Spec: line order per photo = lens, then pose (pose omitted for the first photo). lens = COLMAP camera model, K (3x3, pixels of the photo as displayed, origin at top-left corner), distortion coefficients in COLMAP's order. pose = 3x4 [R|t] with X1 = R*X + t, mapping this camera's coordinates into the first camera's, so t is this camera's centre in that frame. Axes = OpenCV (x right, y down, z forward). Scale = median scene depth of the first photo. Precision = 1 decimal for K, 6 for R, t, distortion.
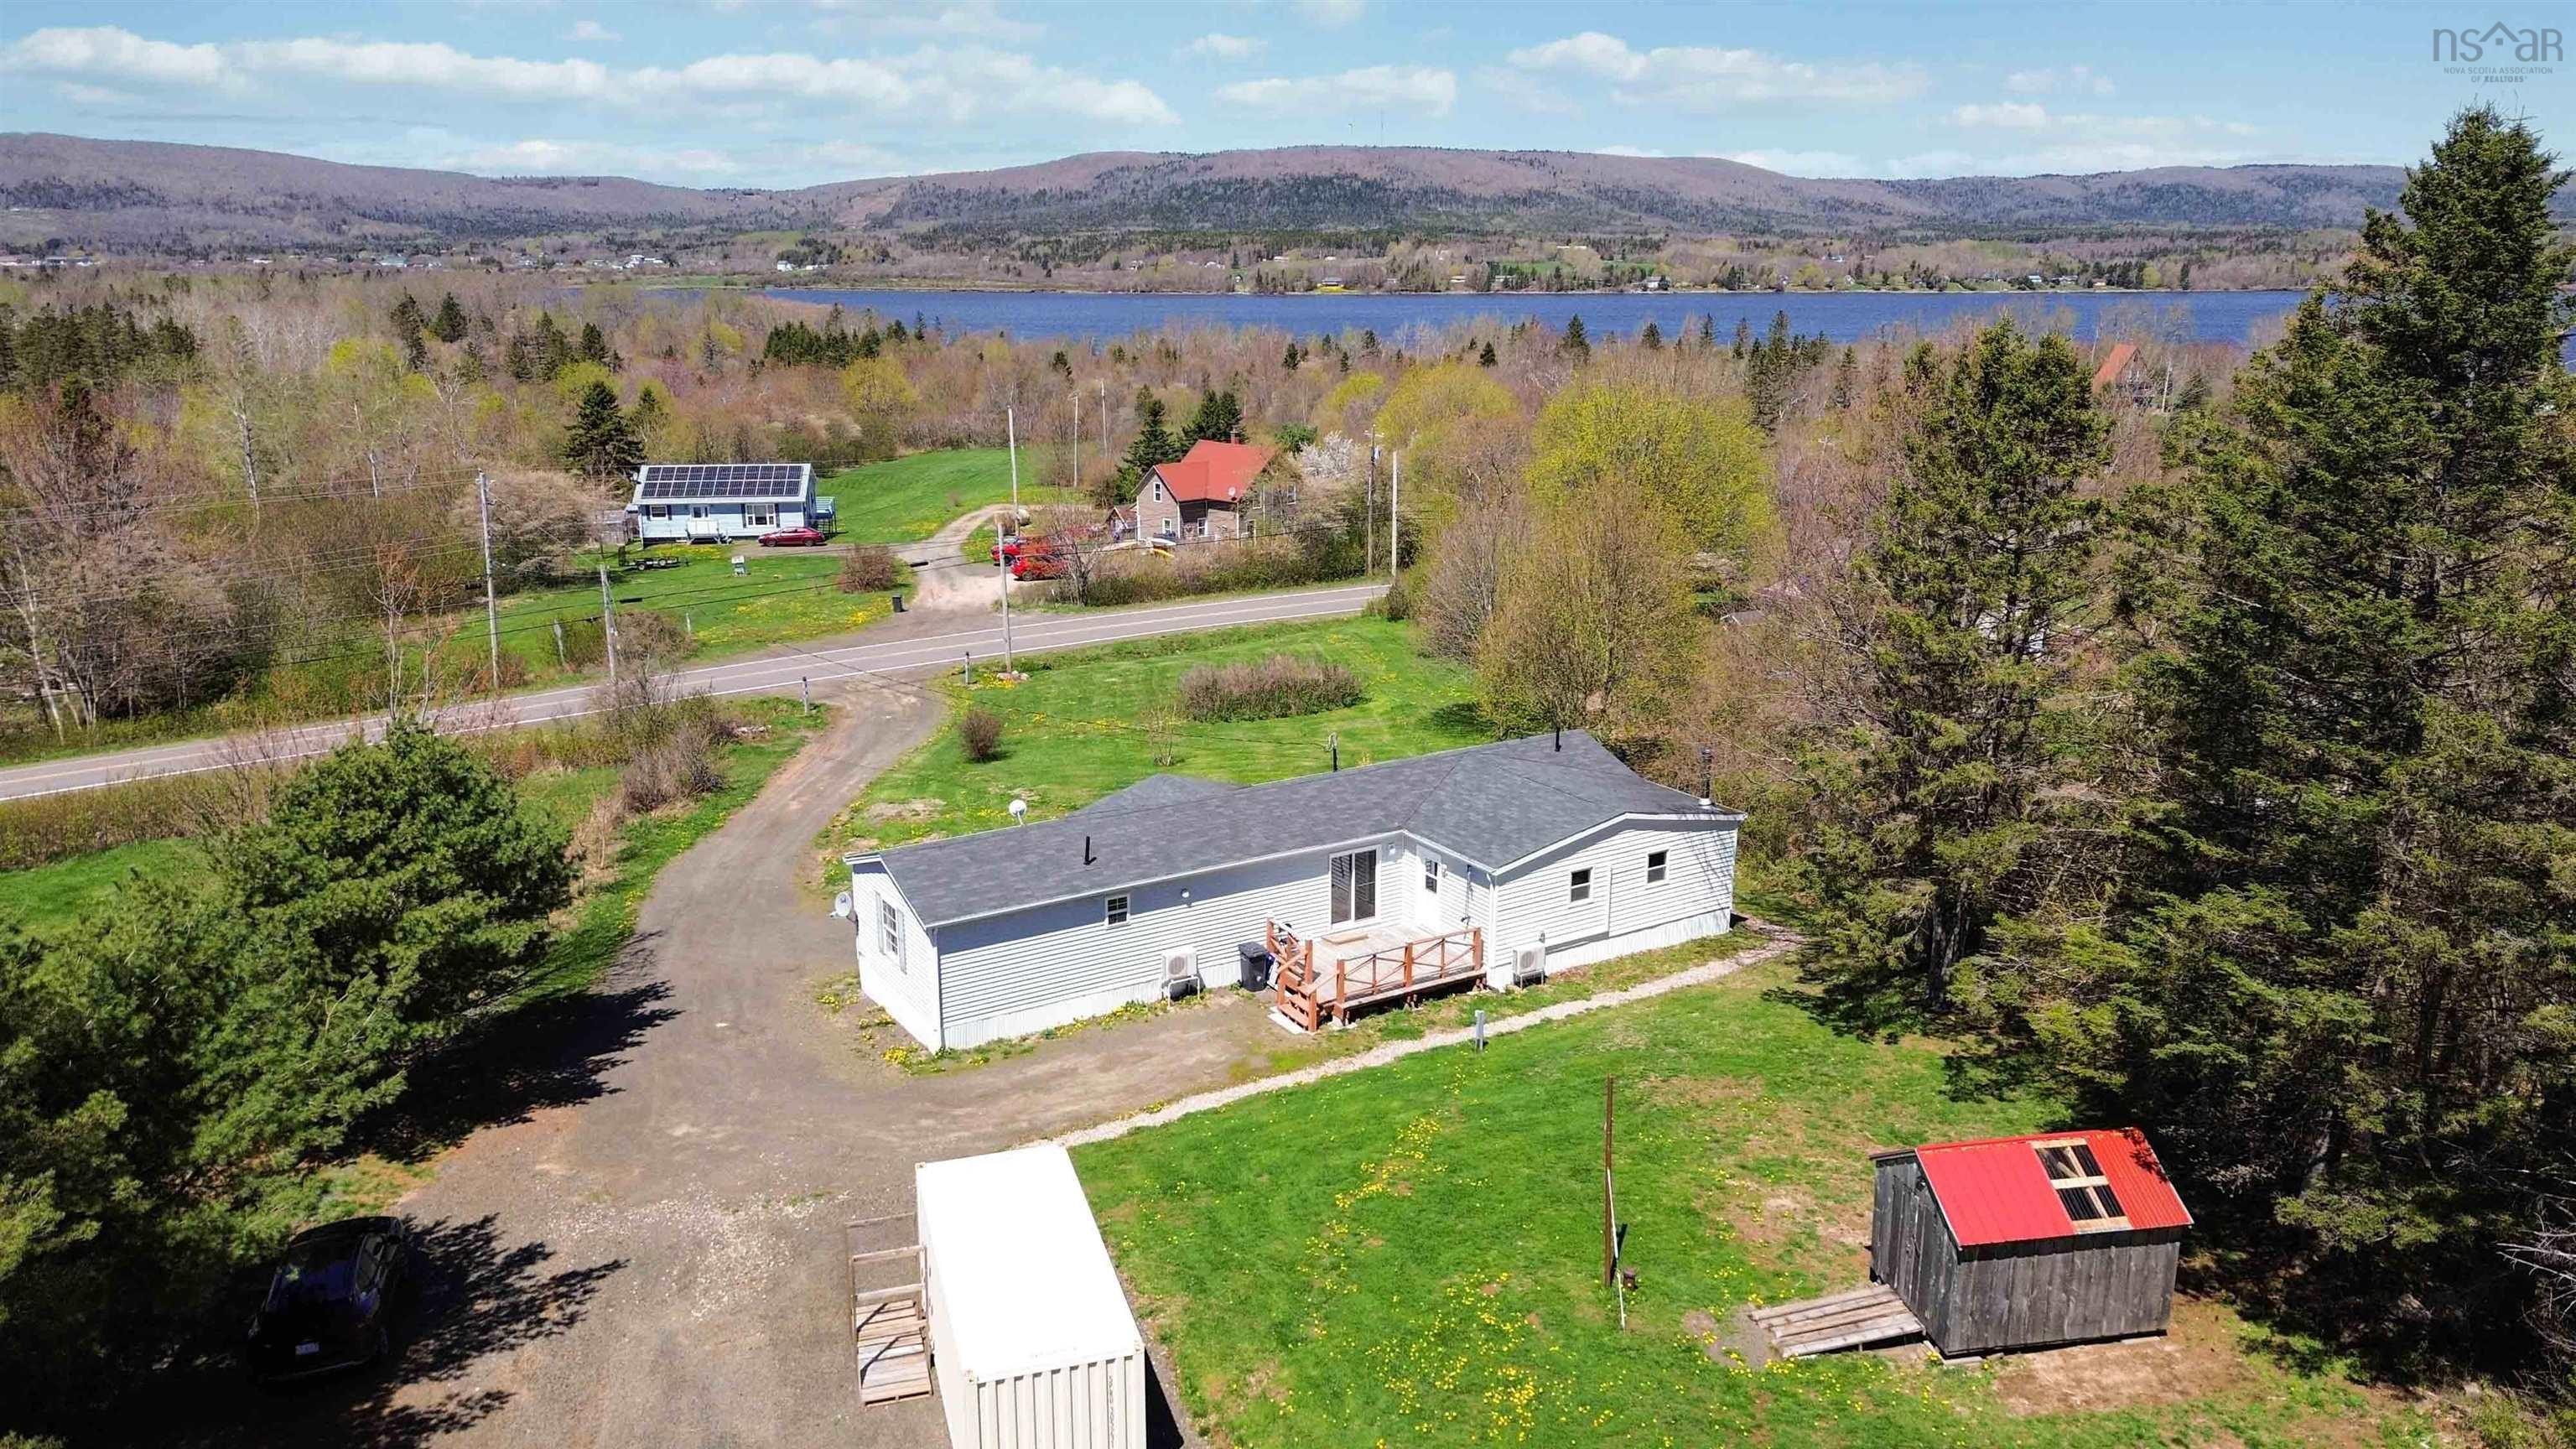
lens RADIAL K [[1844.6, 0, 1292.7], [0, 1844.6, 718.2], [0, 0, 1]] dist [0.058102, -0.047615]
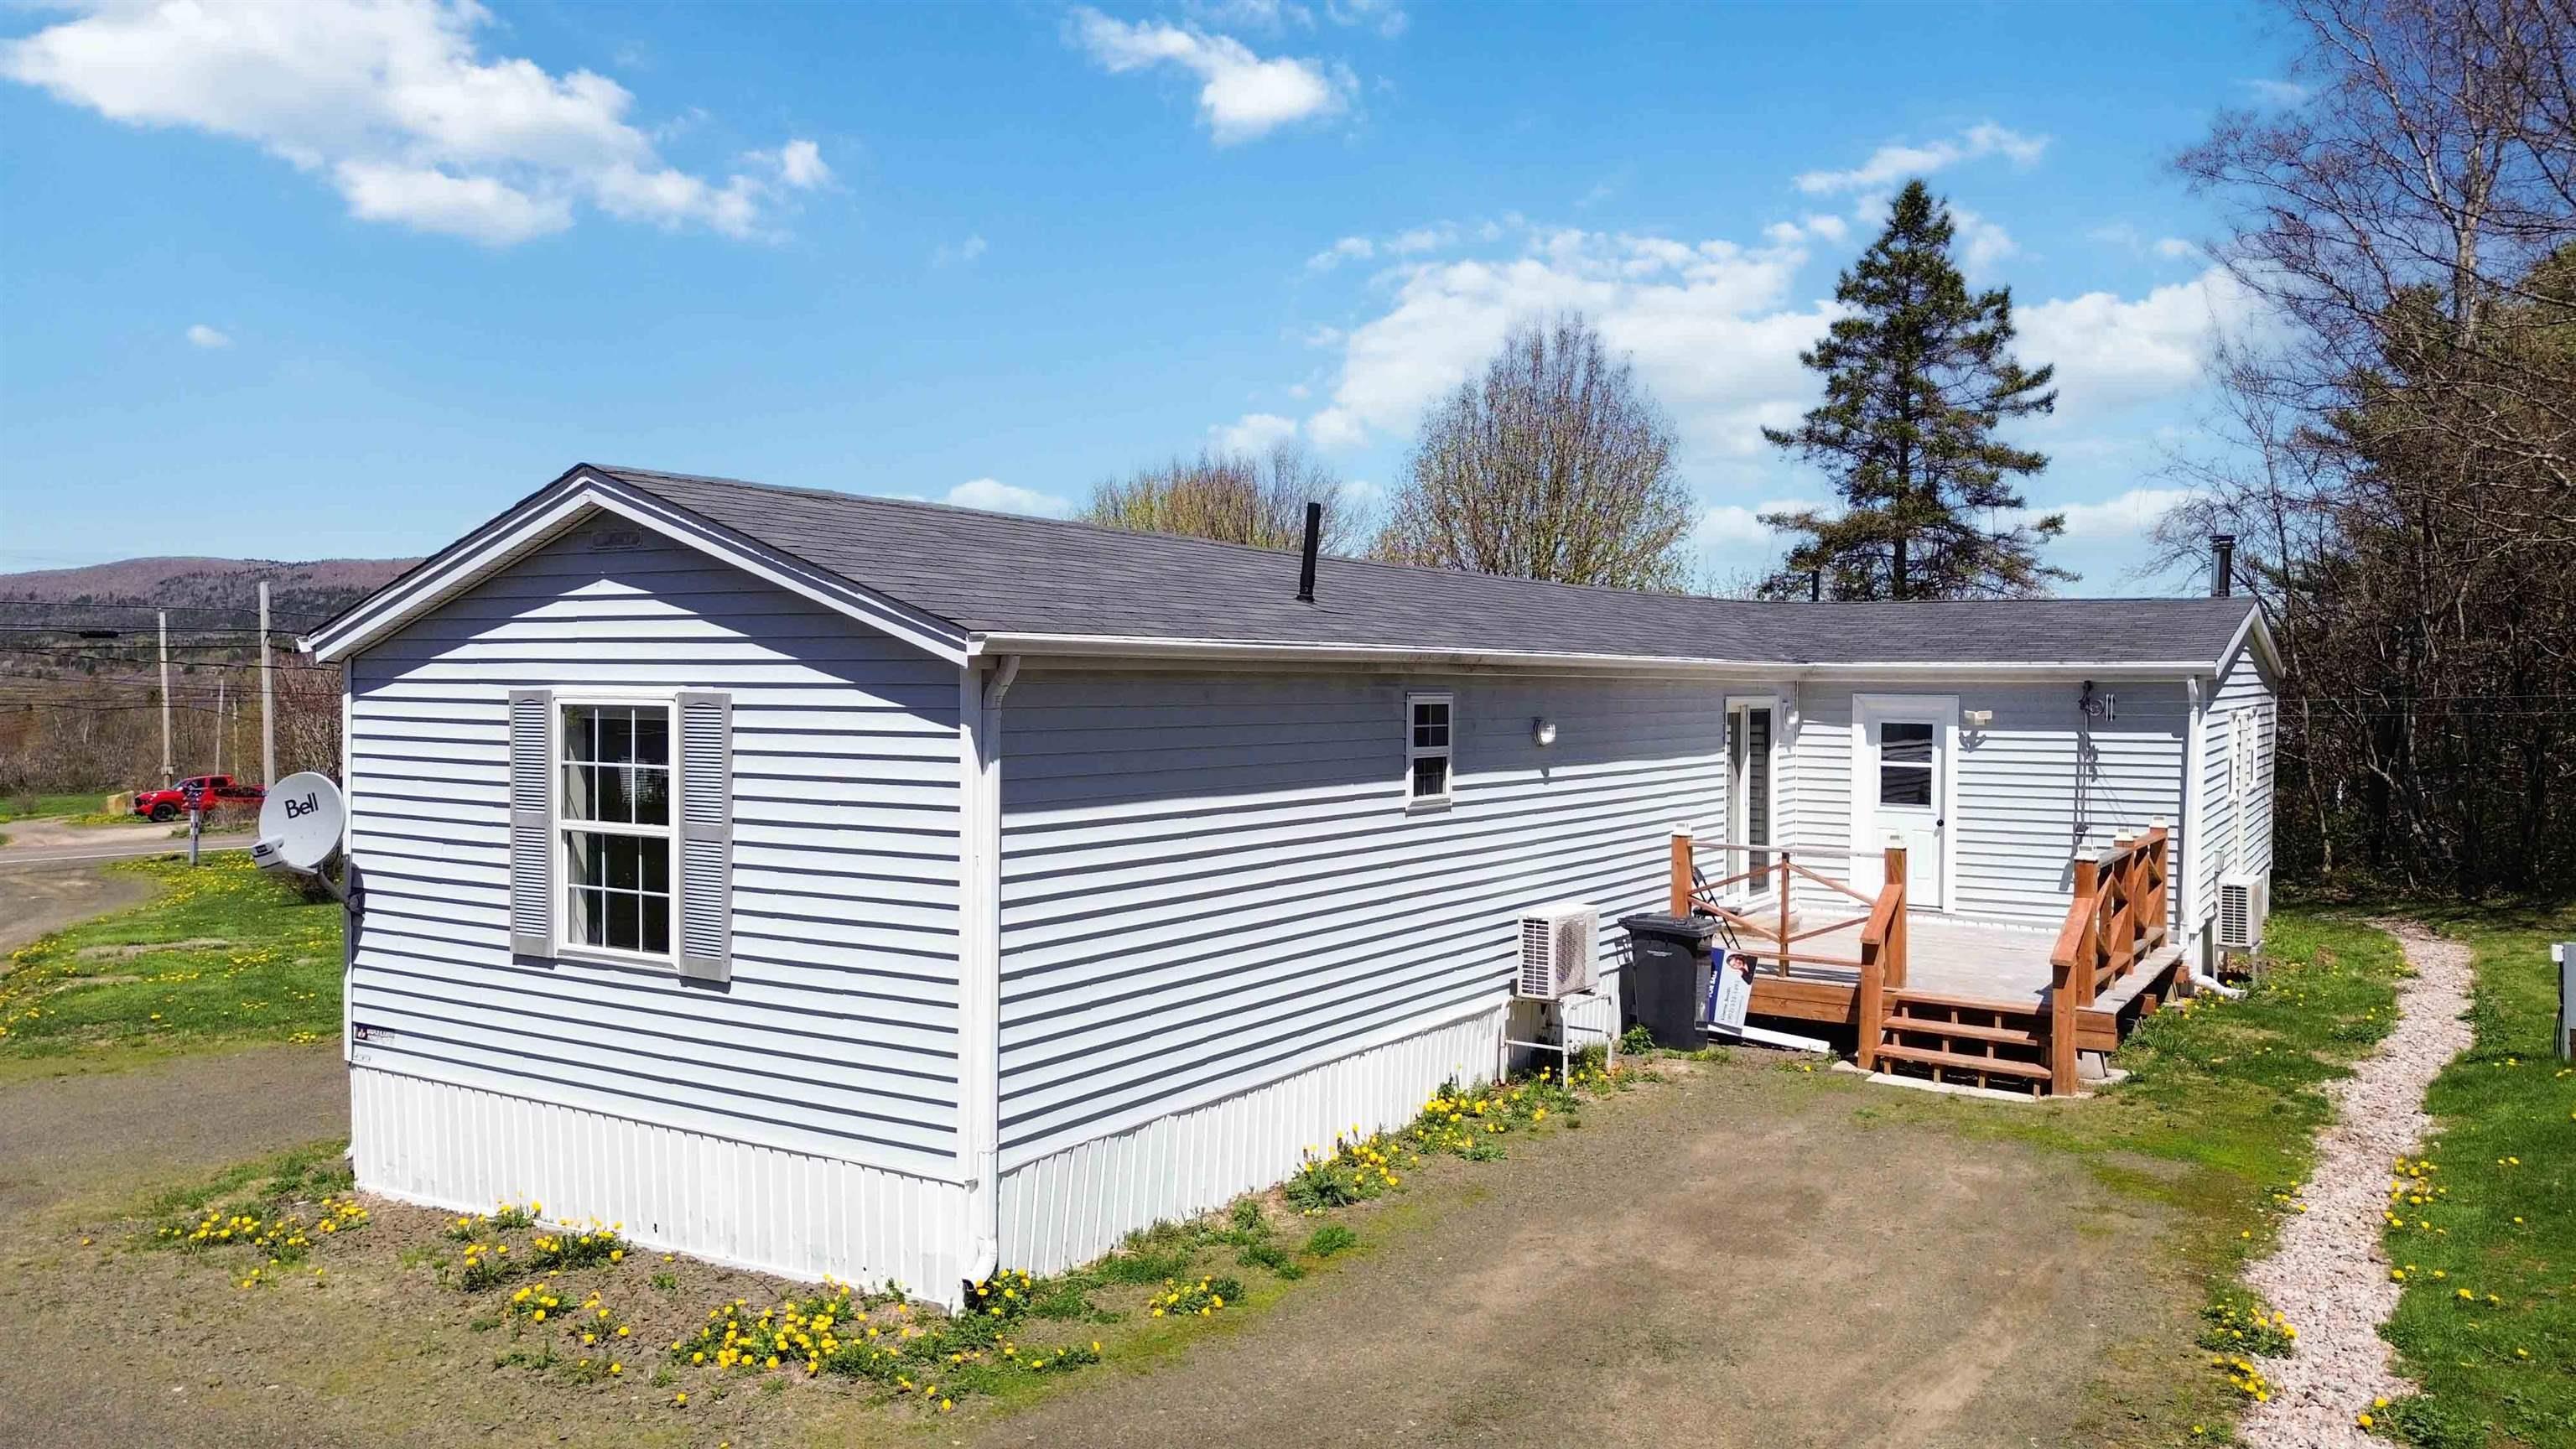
lens RADIAL K [[1844.6, 0, 1294.3], [0, 1844.6, 715.5], [0, 0, 1]] dist [0.058102, -0.047615]
pose [[0.902725, -0.003176, 0.430207, -0.070636], [0.099324, 0.974497, -0.201223, 0.045808], [-0.418596, 0.224379, 0.880018, 0.221179]]
